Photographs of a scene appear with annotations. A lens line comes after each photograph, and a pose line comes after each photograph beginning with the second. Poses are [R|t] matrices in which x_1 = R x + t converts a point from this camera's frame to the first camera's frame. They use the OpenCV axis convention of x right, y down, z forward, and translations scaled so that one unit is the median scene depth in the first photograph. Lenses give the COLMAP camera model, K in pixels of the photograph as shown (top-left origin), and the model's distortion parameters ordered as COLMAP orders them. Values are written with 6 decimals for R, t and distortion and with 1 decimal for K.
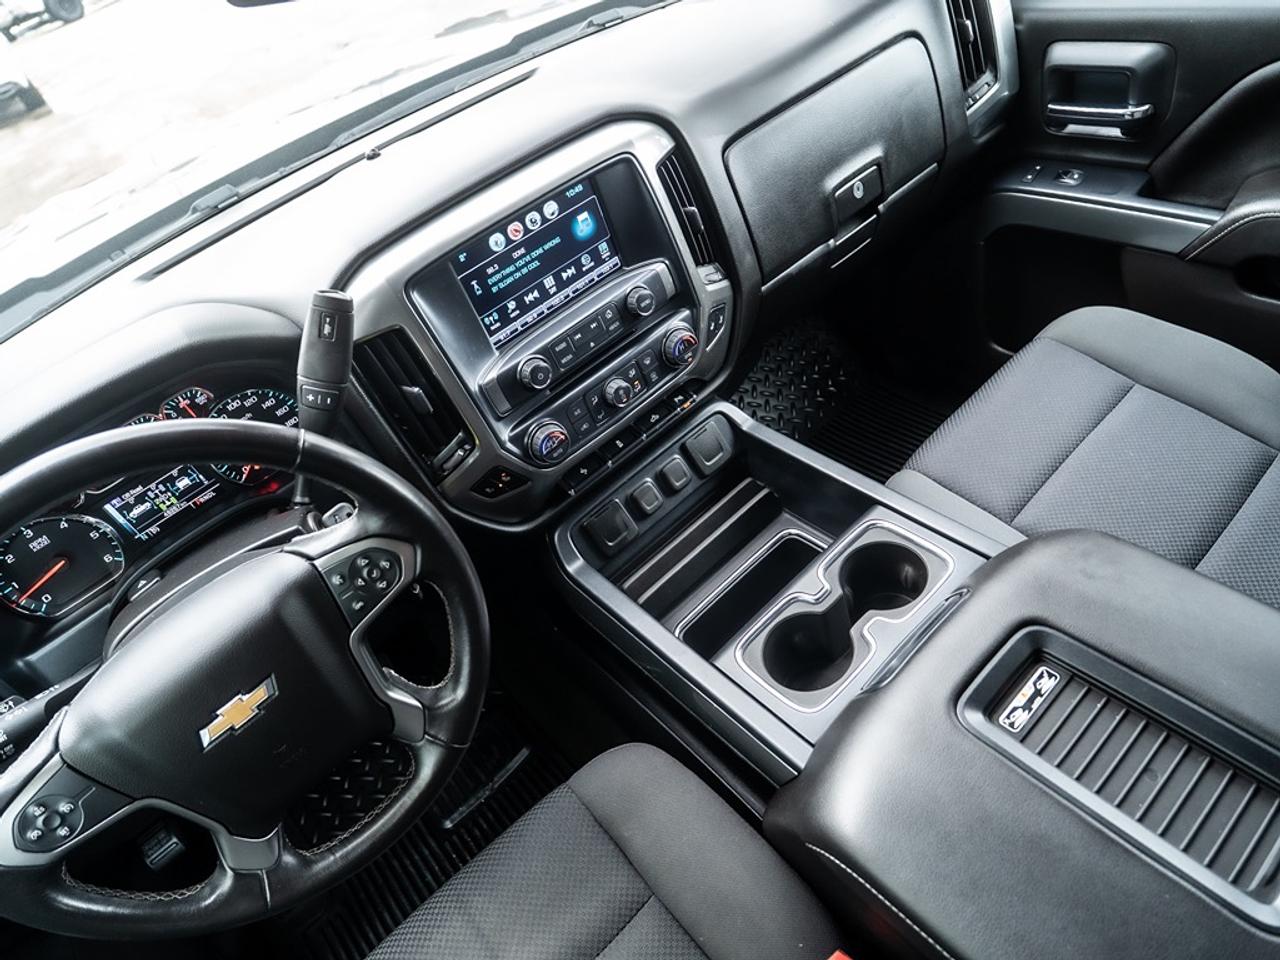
lens RADIAL K [[769.2, 0, 671.0], [0, 769.2, 473.2], [0, 0, 1]] dist [-0.019797, -0.010700]
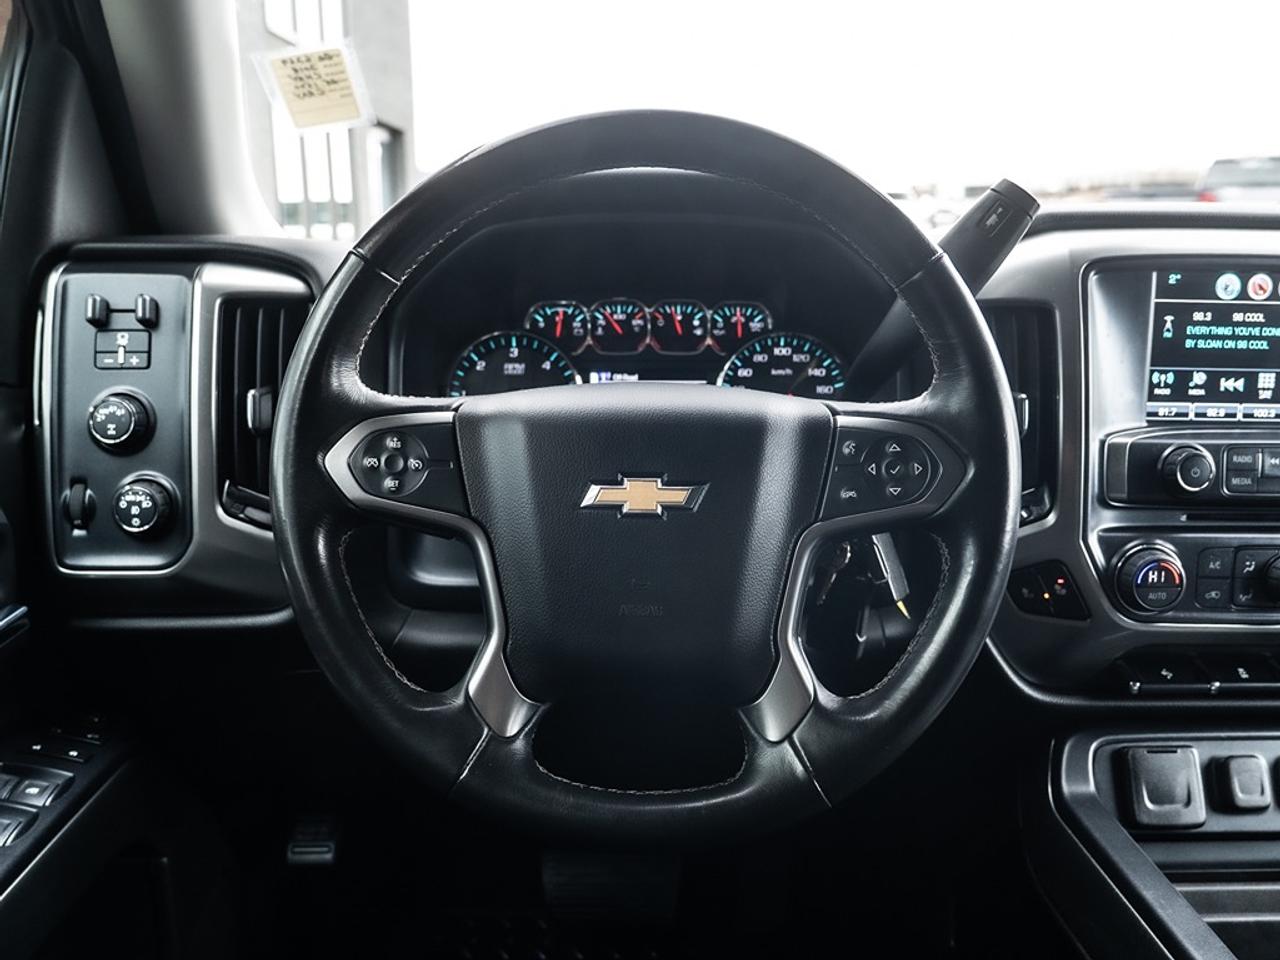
lens RADIAL K [[1099.6, 0, 642.1], [0, 1099.6, 492.5], [0, 0, 1]] dist [-0.037727, -0.003677]
pose [[0.741071, 0.392791, -0.544545, -0.009901], [-0.587739, 0.771608, -0.243278, 0.371538], [0.324618, 0.500337, 0.802674, 0.120086]]
